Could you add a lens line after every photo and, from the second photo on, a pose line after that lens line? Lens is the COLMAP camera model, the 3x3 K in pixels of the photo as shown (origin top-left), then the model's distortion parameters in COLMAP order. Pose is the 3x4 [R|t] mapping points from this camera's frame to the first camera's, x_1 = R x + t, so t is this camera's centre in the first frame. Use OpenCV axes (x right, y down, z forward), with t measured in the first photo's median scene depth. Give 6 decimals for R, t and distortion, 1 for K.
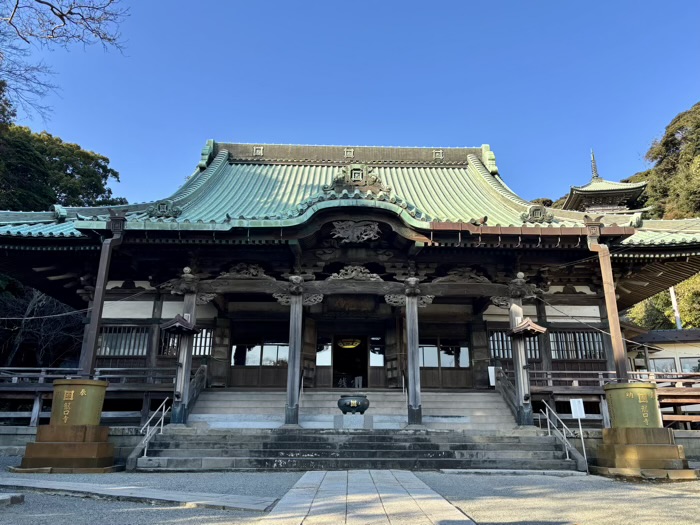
lens RADIAL K [[550.8, 0, 350.7], [0, 550.8, 256.4], [0, 0, 1]] dist [0.026746, -0.017997]
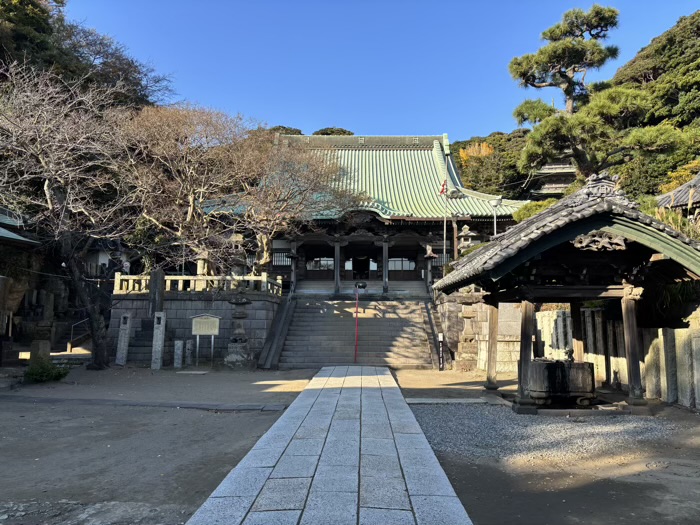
lens RADIAL K [[524.1, 0, 349.8], [0, 524.1, 265.6], [0, 0, 1]] dist [0.027475, -0.018588]
pose [[0.999244, -0.005258, -0.038521, 0.043096], [0.012998, 0.978978, 0.203551, -0.291031], [0.036641, -0.203898, 0.978306, -1.242263]]
